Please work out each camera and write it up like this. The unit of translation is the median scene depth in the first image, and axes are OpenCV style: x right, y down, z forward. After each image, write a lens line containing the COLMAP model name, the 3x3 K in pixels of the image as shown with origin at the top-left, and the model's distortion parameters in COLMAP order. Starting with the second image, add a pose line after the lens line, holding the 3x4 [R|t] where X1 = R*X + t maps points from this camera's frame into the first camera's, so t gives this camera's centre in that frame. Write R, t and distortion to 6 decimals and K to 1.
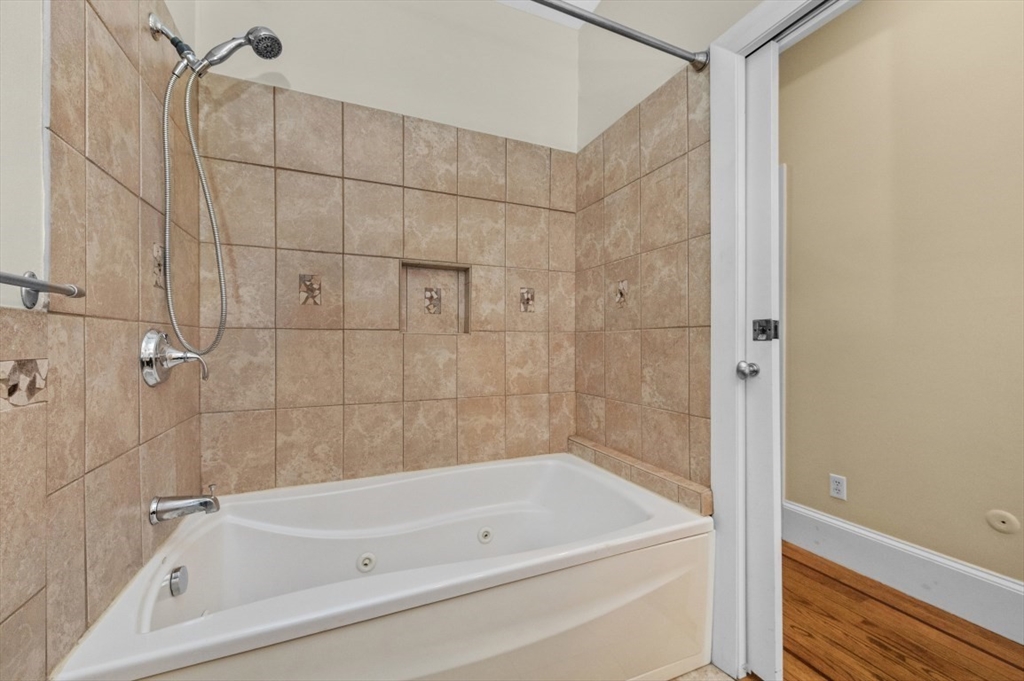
lens RADIAL K [[405.2, 0, 512.9], [0, 405.2, 340.6], [0, 0, 1]] dist [0.008130, -0.000395]
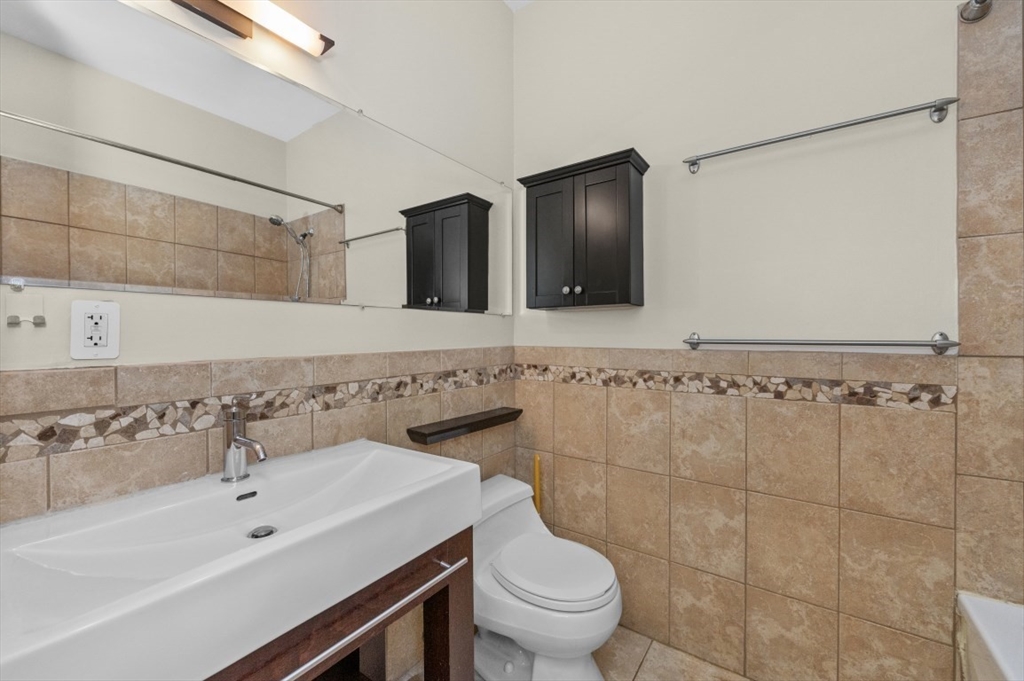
lens RADIAL K [[405.2, 0, 511.6], [0, 405.2, 339.4], [0, 0, 1]] dist [0.008130, -0.000395]
pose [[-0.856127, 0.007973, -0.516704, 1.180606], [0.007090, 0.999968, 0.003682, -0.158683], [0.516717, -0.000511, -0.856156, 1.536252]]
